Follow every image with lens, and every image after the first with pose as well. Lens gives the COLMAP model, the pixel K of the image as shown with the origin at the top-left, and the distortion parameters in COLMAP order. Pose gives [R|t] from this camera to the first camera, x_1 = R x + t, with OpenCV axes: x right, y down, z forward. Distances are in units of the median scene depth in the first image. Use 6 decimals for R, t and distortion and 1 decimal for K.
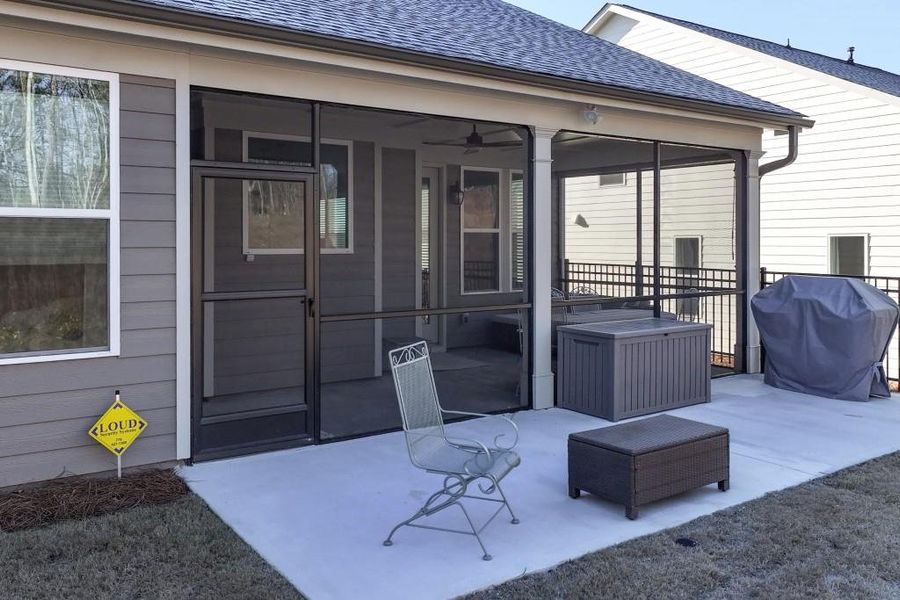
lens RADIAL K [[750.8, 0, 450.0], [0, 750.8, 300.0], [0, 0, 1]] dist [0.008680, 0.005176]
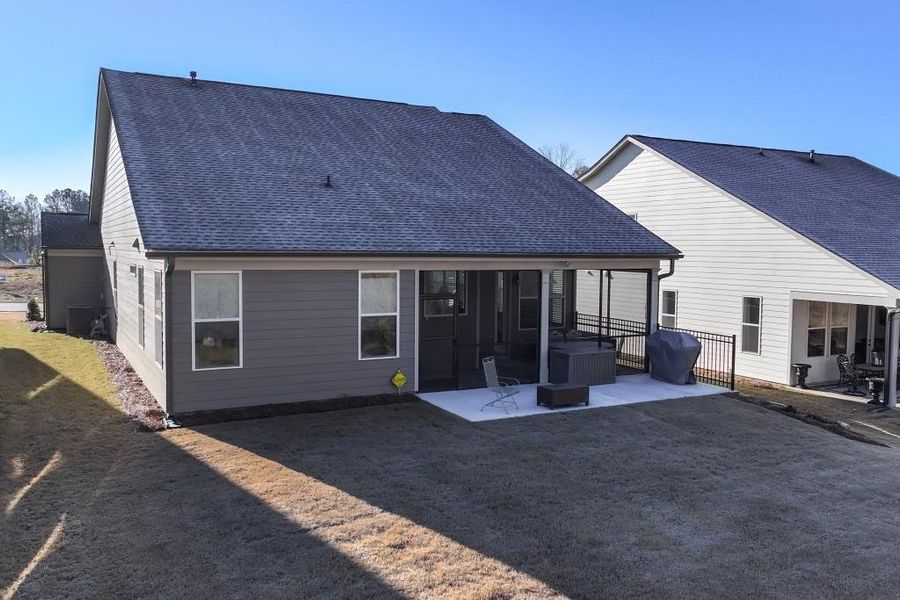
lens RADIAL K [[750.8, 0, 450.0], [0, 750.8, 300.0], [0, 0, 1]] dist [0.008680, 0.005176]
pose [[0.992748, 0.017683, -0.118906, 0.129500], [-0.018610, 0.999804, -0.006690, -0.130155], [0.118764, 0.008854, 0.992883, -1.799119]]
